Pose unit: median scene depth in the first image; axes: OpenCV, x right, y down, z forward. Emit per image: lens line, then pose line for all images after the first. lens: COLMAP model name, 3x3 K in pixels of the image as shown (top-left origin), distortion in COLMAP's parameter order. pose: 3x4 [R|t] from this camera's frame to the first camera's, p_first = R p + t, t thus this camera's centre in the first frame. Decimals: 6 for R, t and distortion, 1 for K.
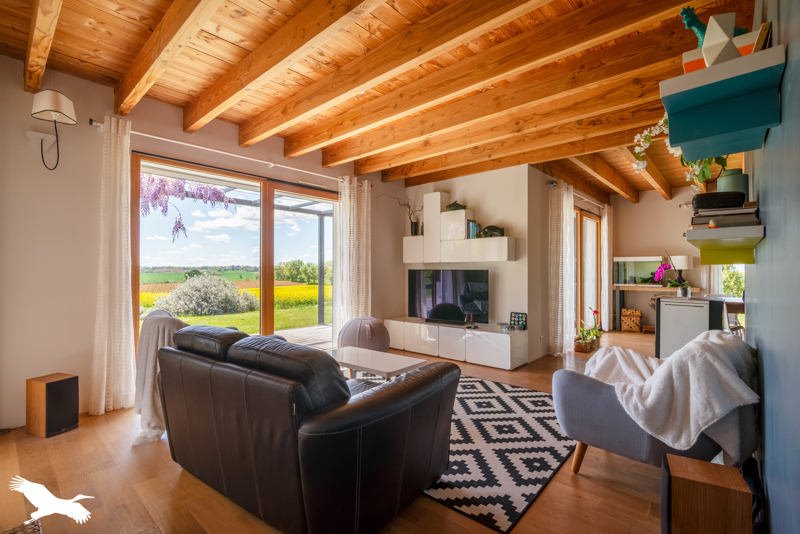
lens RADIAL K [[359.8, 0, 400.0], [0, 359.8, 267.0], [0, 0, 1]] dist [-0.014610, -0.000625]
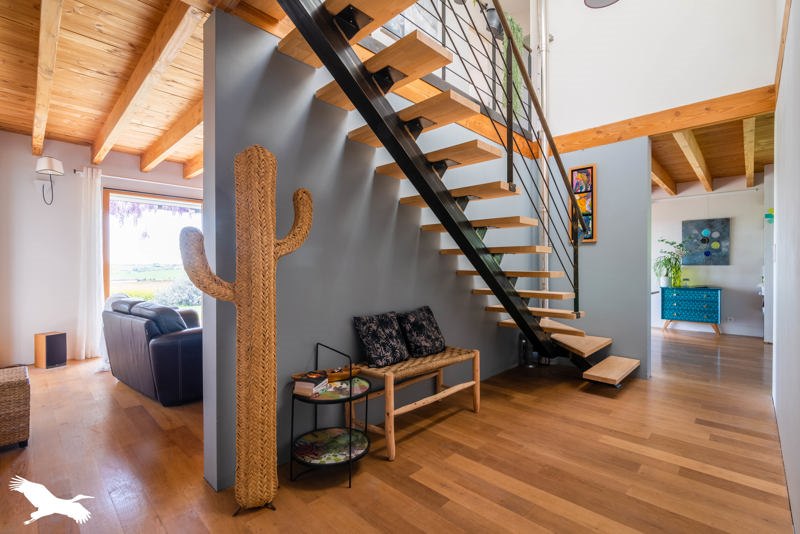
lens RADIAL K [[367.0, 0, 400.0], [0, 367.0, 267.0], [0, 0, 1]] dist [-0.002503, -0.000305]
pose [[0.998727, 0.002159, -0.050398, 0.641477], [-0.001655, 0.999948, 0.010044, -0.009056], [0.050417, -0.009948, 0.998679, -0.539955]]
